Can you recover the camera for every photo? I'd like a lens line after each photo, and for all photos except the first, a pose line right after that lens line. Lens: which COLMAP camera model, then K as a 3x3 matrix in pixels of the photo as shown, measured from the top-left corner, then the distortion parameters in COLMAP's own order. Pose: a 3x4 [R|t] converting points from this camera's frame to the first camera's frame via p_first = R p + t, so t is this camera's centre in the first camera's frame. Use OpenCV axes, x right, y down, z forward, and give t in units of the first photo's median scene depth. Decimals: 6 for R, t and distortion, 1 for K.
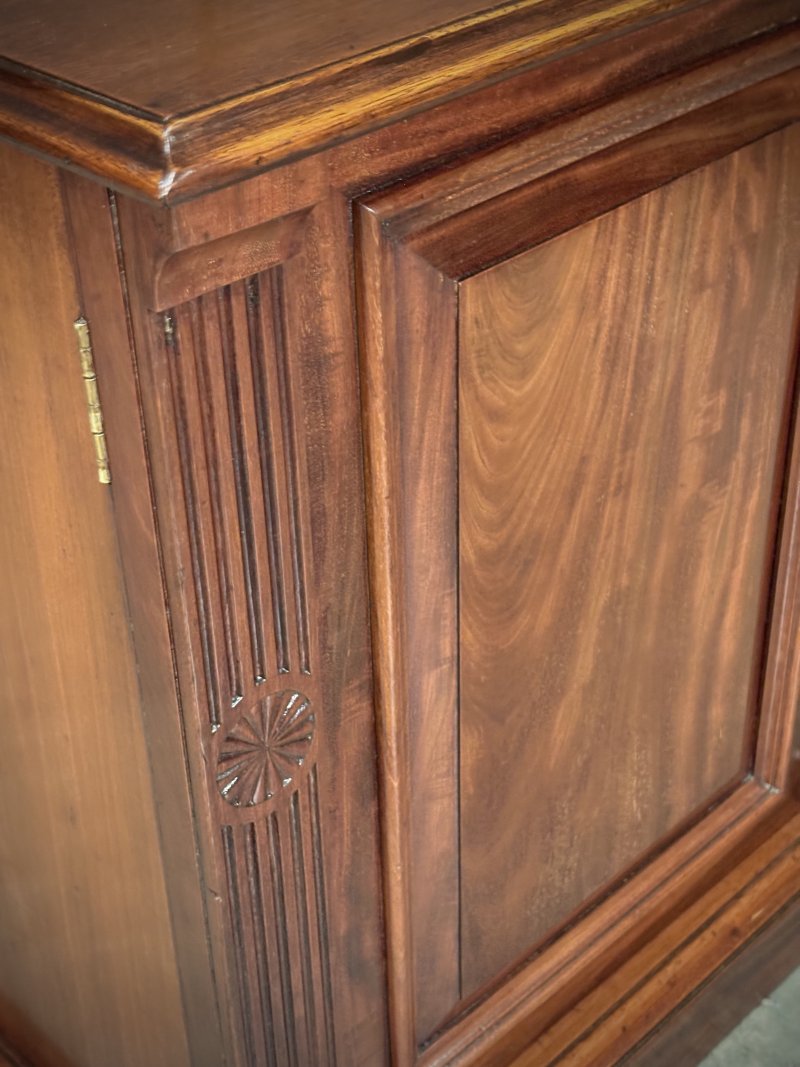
lens RADIAL K [[1621.3, 0, 397.4], [0, 1621.3, 533.1], [0, 0, 1]] dist [0.062329, 0.000000]
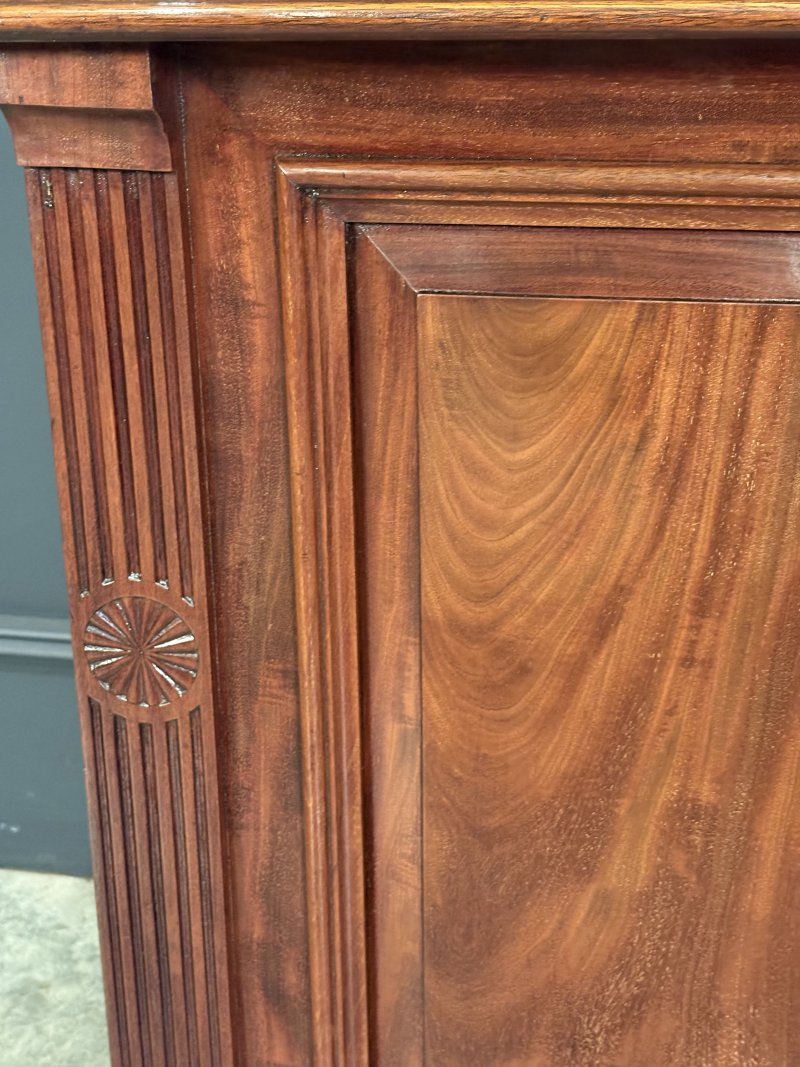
lens RADIAL K [[1621.3, 0, 383.2], [0, 1621.3, 514.8], [0, 0, 1]] dist [0.062329, 0.000000]
pose [[0.544501, 0.315962, -0.776973, 0.762972], [-0.466281, 0.884031, 0.032729, -0.053562], [0.697210, 0.344466, 0.628683, 0.380698]]
